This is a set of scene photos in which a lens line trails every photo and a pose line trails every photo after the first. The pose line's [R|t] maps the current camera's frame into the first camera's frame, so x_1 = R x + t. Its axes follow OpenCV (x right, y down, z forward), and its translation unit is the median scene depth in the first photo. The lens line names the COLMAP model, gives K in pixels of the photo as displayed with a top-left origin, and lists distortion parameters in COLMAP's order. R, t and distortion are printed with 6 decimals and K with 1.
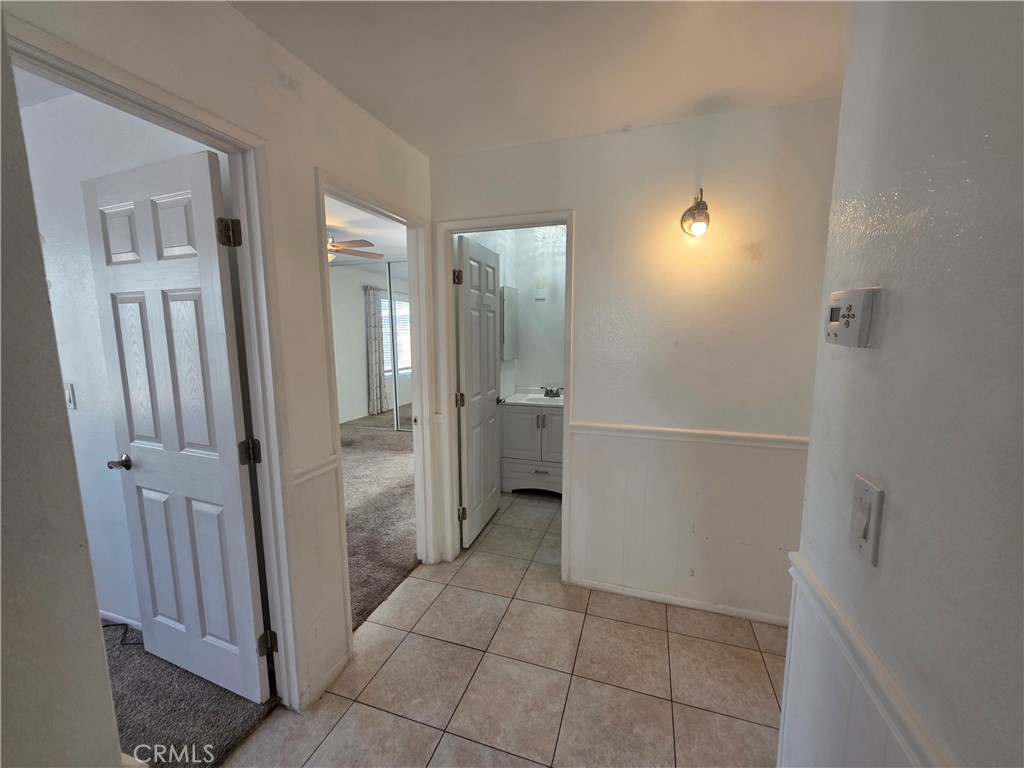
lens RADIAL K [[410.7, 0, 512.0], [0, 410.7, 384.0], [0, 0, 1]] dist [-0.001354, -0.000039]
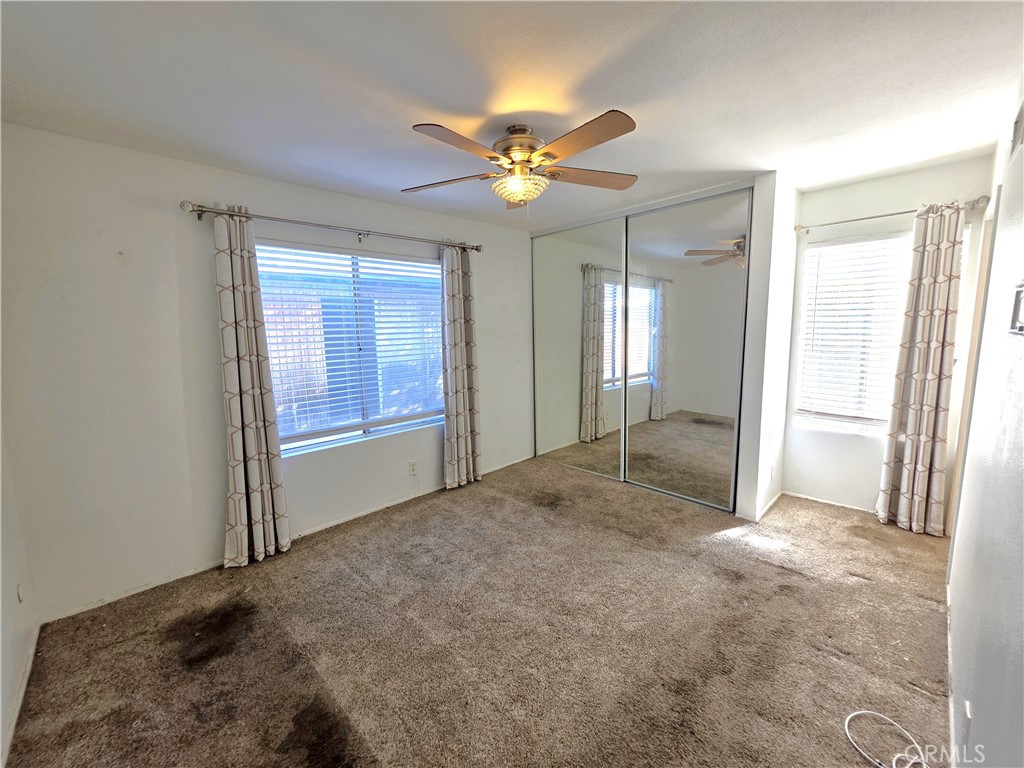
lens RADIAL K [[410.7, 0, 512.0], [0, 410.7, 384.0], [0, 0, 1]] dist [-0.001354, -0.000039]
pose [[0.887823, 0.054089, -0.456996, -0.127224], [-0.051055, 0.998515, 0.018997, -0.035519], [0.457345, 0.006466, 0.889266, 0.295266]]
